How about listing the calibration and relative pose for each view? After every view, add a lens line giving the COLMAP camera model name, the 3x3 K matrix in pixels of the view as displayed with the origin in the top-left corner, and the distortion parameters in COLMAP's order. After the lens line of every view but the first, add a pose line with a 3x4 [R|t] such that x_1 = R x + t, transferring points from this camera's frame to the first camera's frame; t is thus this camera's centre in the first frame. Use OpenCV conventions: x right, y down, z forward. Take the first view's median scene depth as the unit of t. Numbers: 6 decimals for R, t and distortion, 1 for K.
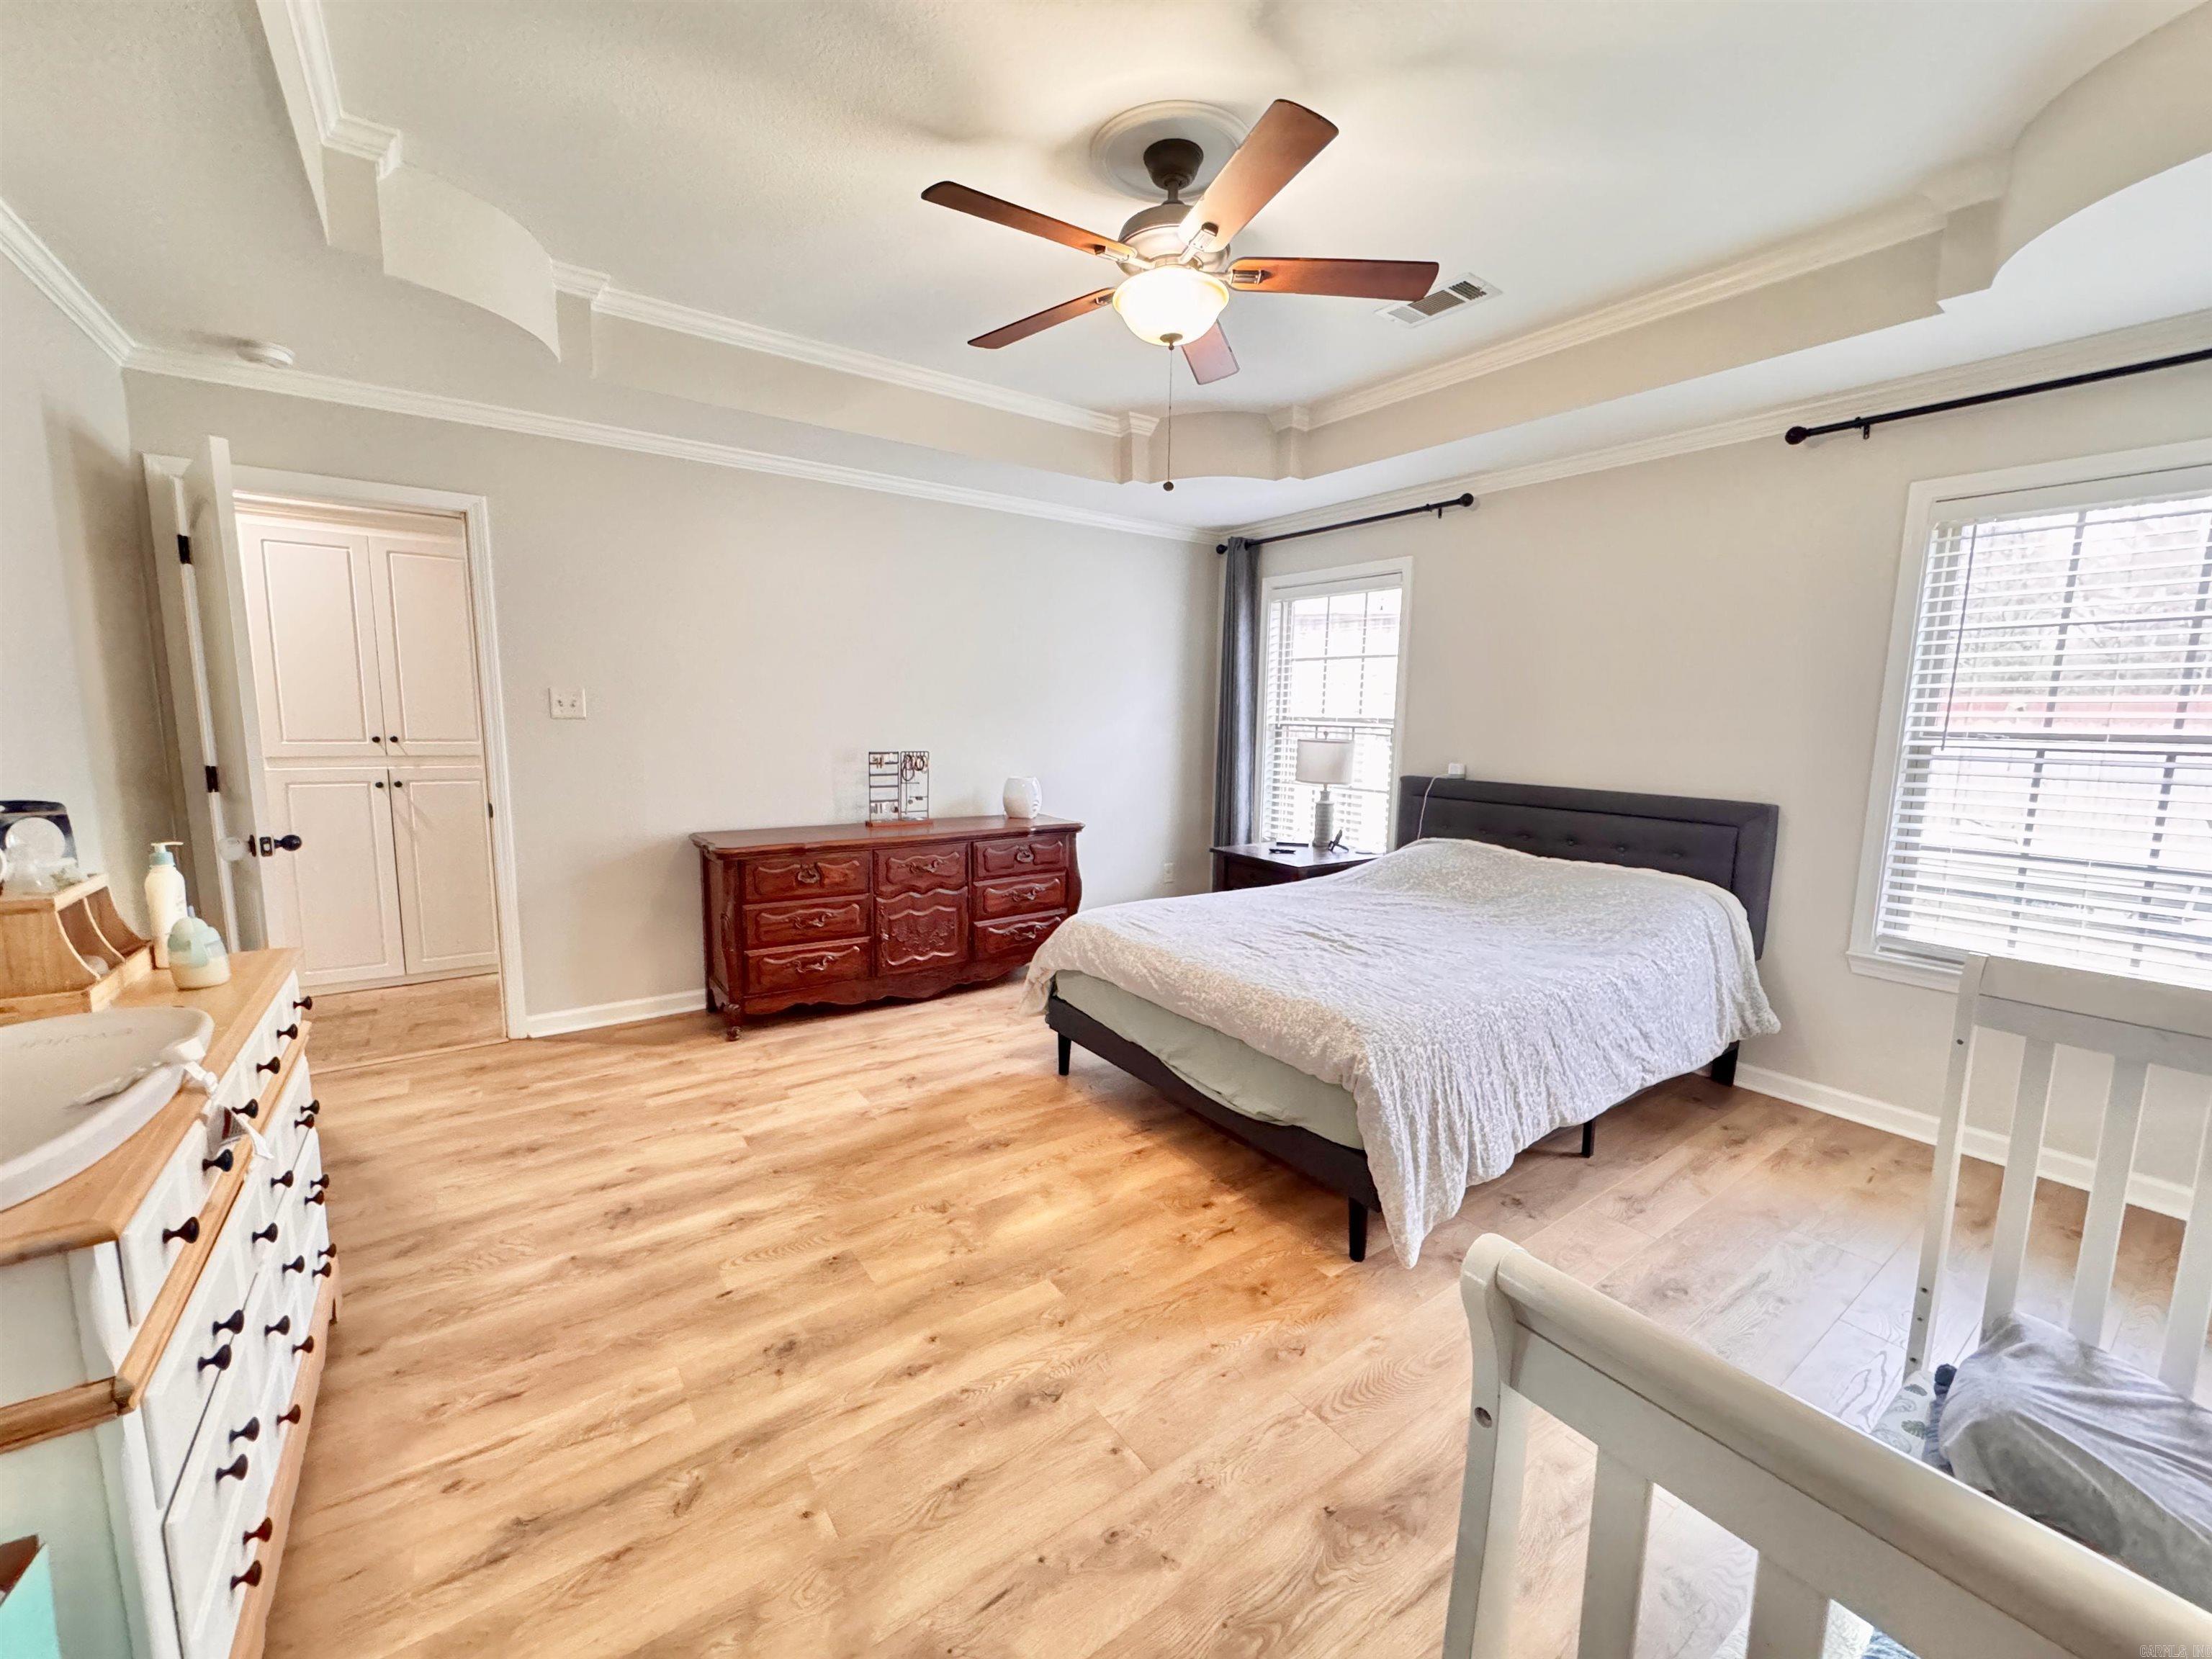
lens RADIAL K [[881.7, 0, 1106.0], [0, 881.7, 829.5], [0, 0, 1]] dist [-0.000890, 0.000057]
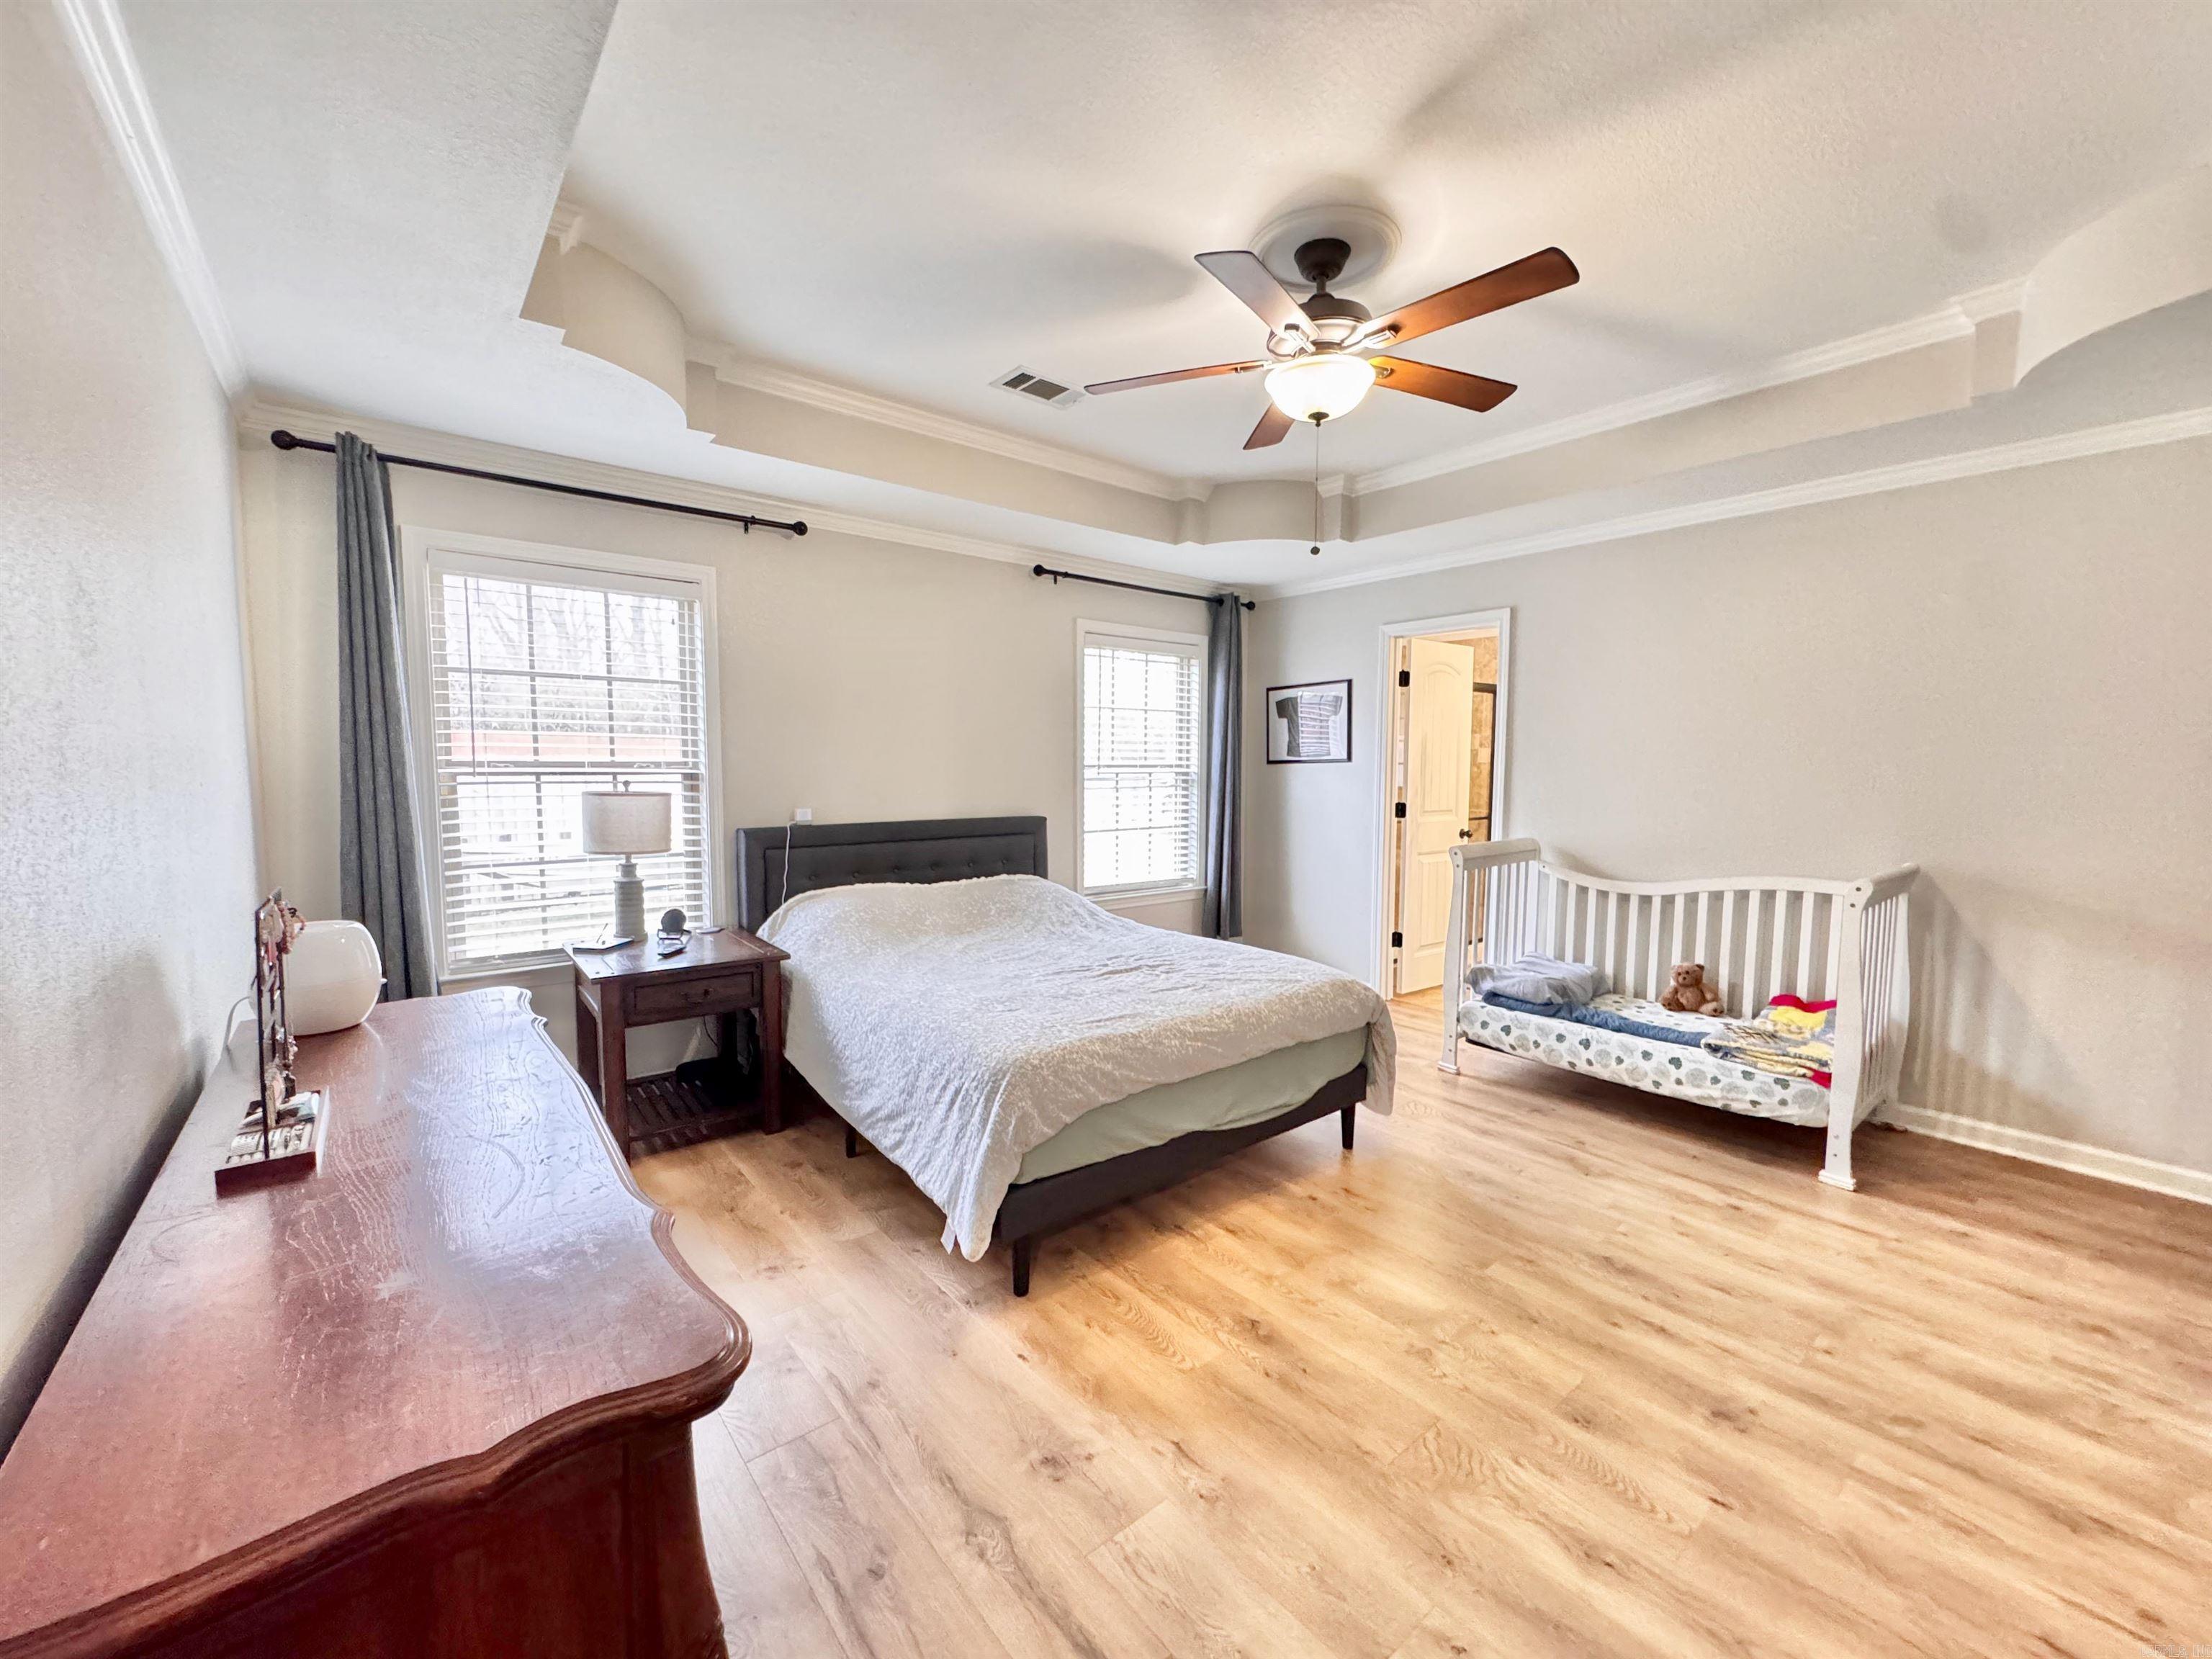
lens RADIAL K [[881.7, 0, 1106.0], [0, 881.7, 829.5], [0, 0, 1]] dist [-0.000890, 0.000057]
pose [[-0.059825, -0.097004, 0.993484, -0.761150], [0.126627, 0.986489, 0.103946, -0.151659], [-0.990145, 0.132021, -0.046734, 1.013455]]
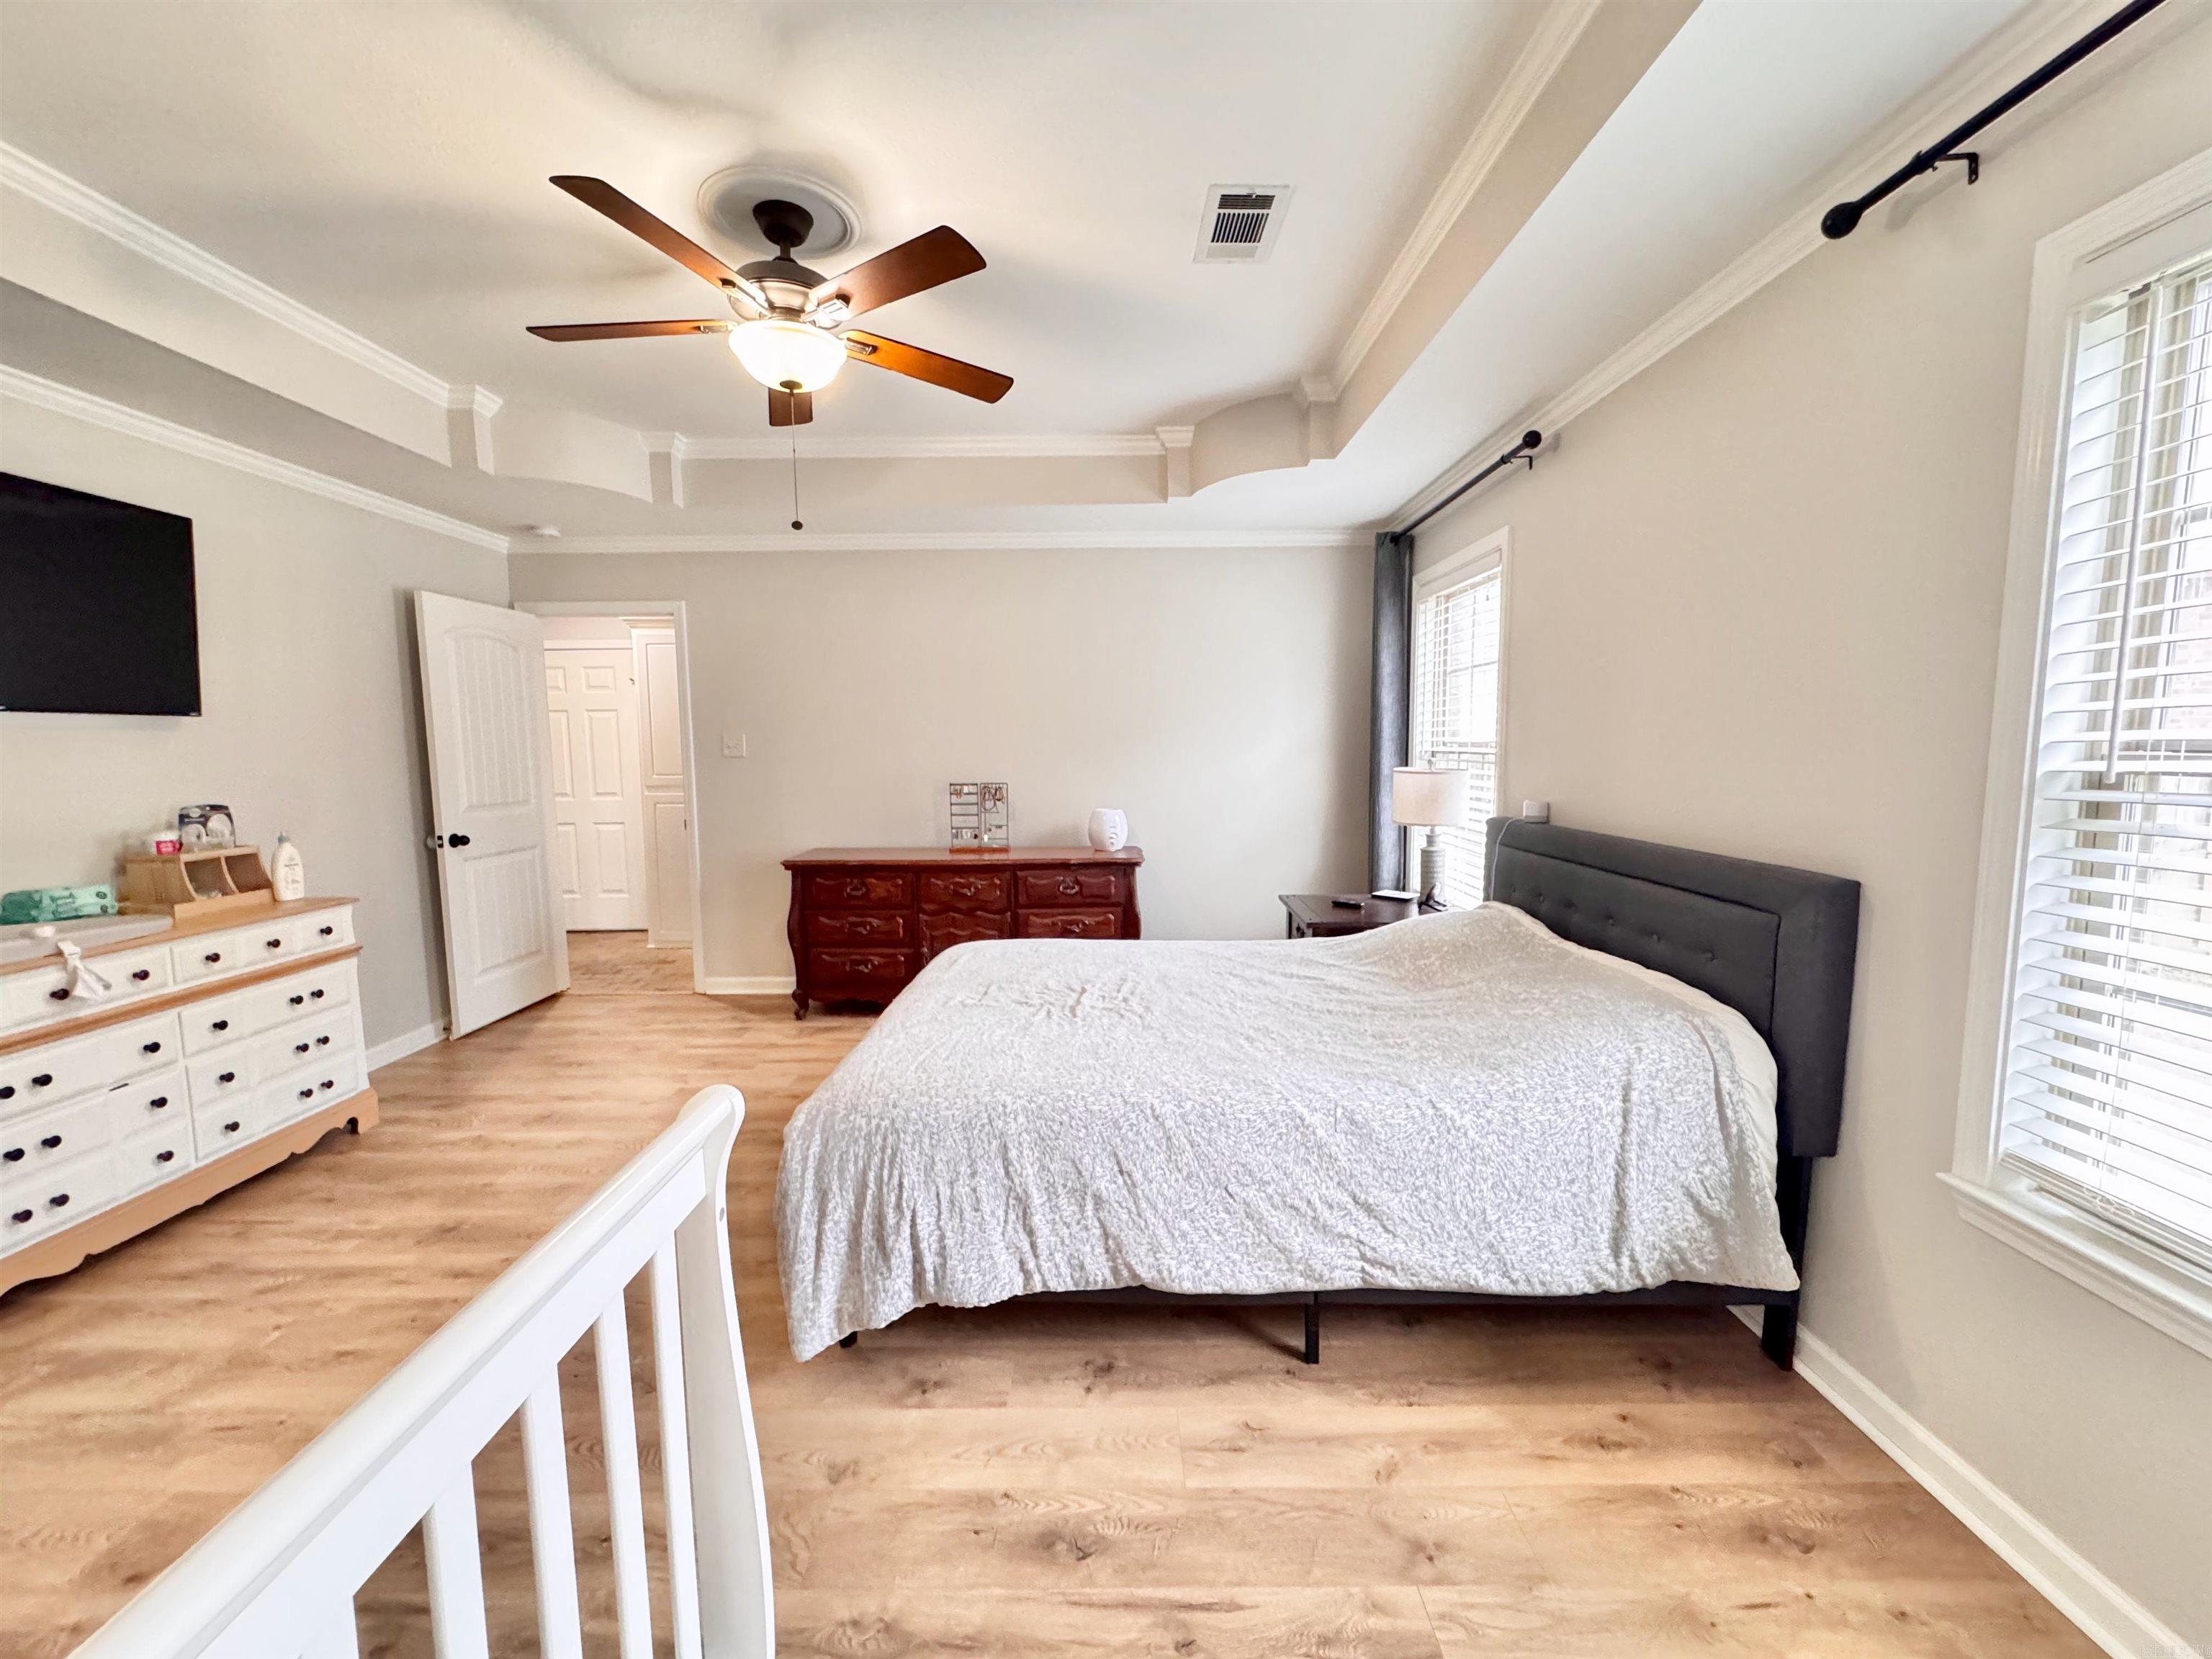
lens RADIAL K [[881.7, 0, 1106.0], [0, 881.7, 829.5], [0, 0, 1]] dist [-0.000890, 0.000057]
pose [[0.810428, 0.031805, -0.584974, 0.738164], [-0.054353, 0.998300, -0.021024, -0.023639], [0.583311, 0.048833, 0.810780, 0.292598]]
